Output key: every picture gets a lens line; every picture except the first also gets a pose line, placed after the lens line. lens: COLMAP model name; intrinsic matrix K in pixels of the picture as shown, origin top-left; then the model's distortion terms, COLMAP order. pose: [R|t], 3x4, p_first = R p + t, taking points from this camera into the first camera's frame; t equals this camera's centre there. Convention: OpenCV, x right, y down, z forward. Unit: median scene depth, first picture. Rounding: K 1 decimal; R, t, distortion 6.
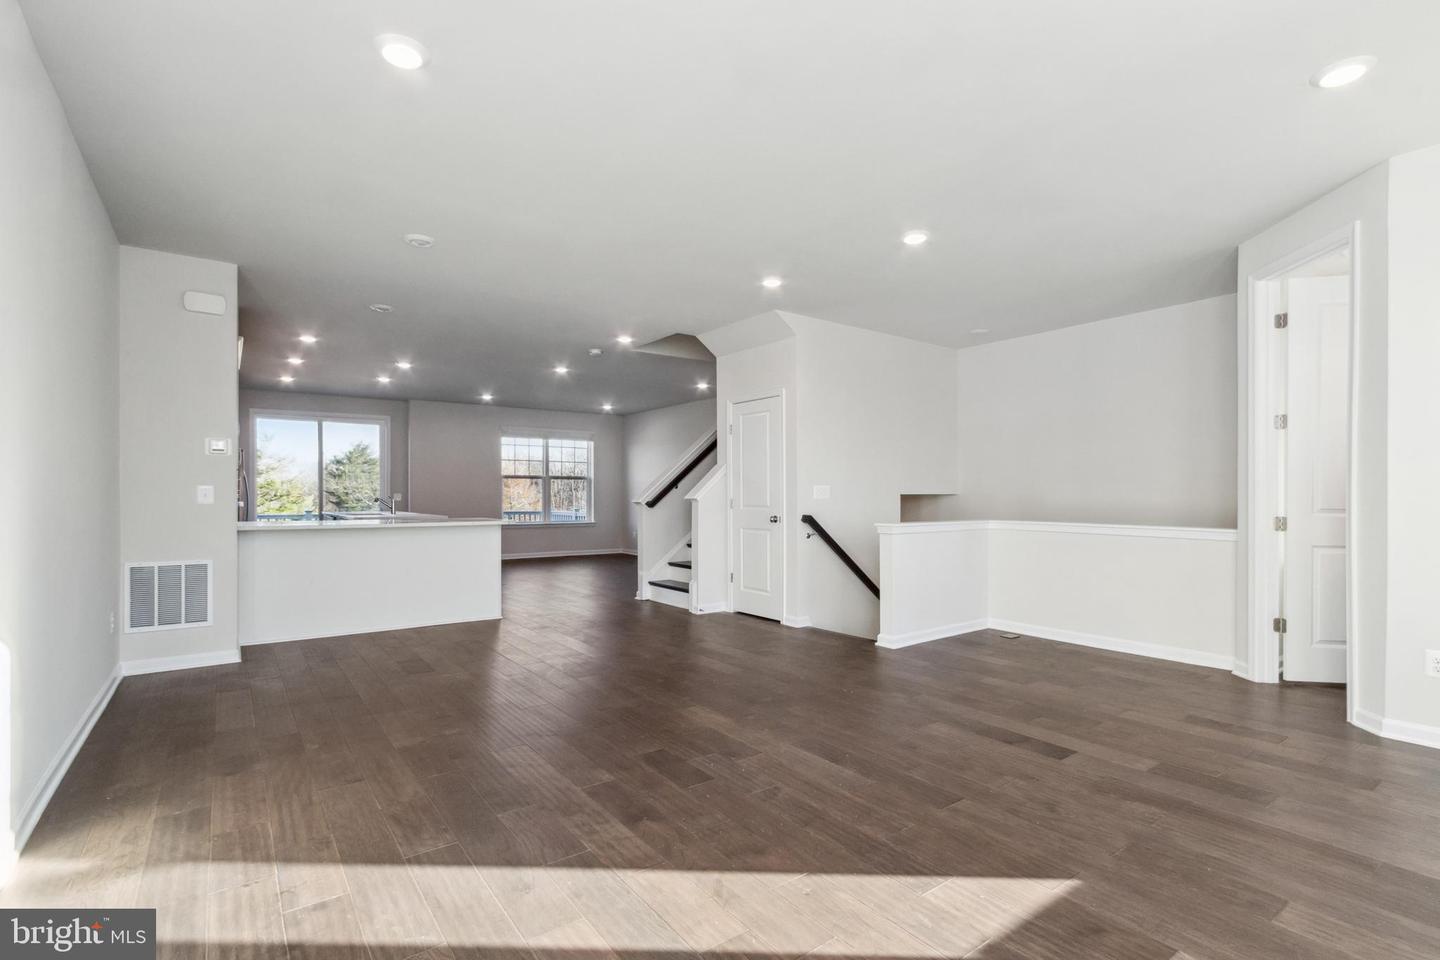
lens RADIAL K [[667.0, 0, 719.7], [0, 667.0, 491.5], [0, 0, 1]] dist [-0.005072, -0.001942]
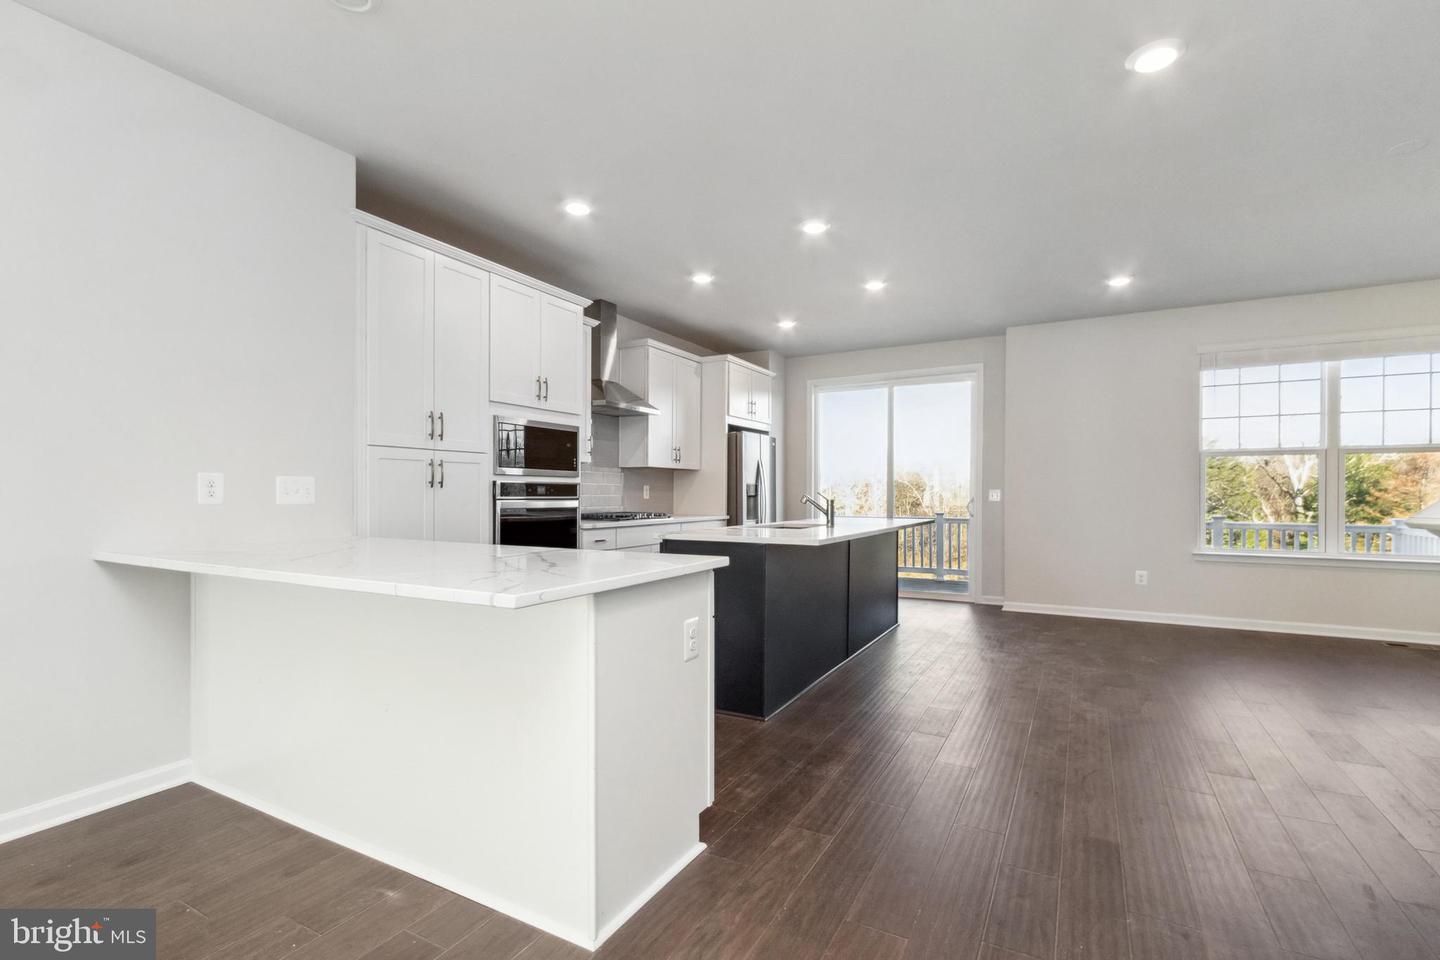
lens RADIAL K [[667.0, 0, 714.4], [0, 667.0, 488.1], [0, 0, 1]] dist [-0.005072, -0.001942]
pose [[0.417419, -0.007287, -0.908685, -0.033047], [0.007594, 0.999961, -0.004531, 0.003992], [0.908683, -0.005010, 0.417458, 0.468935]]
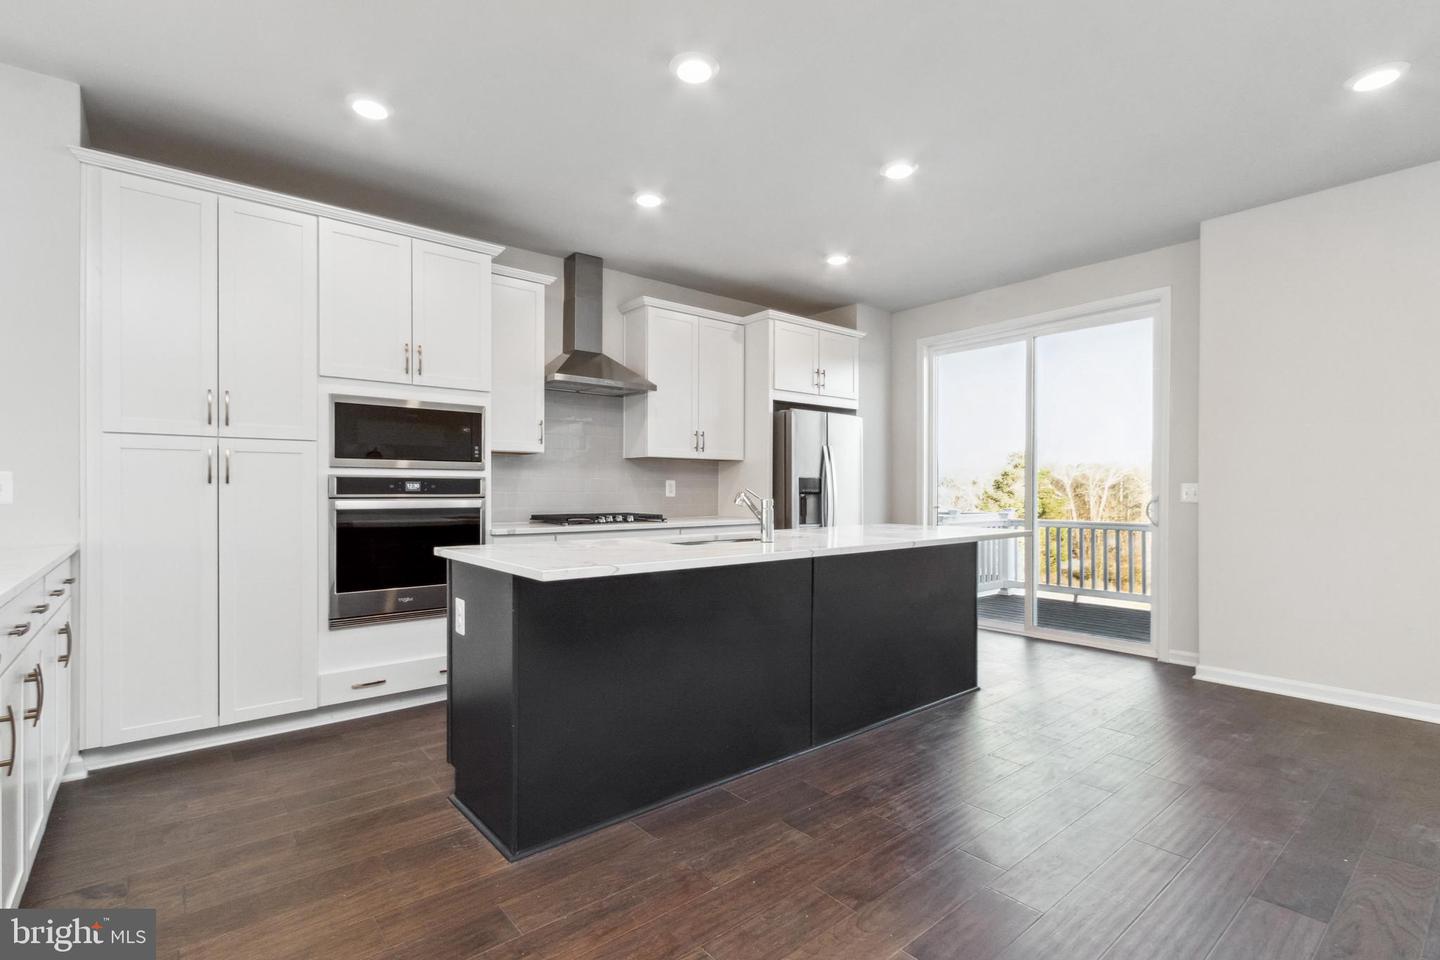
lens RADIAL K [[667.0, 0, 719.9], [0, 667.0, 487.4], [0, 0, 1]] dist [-0.005072, -0.001942]
pose [[0.055346, -0.003612, -0.998461, -0.103881], [0.009556, 0.999950, -0.003088, 0.005268], [0.998421, -0.009371, 0.055378, 0.648305]]
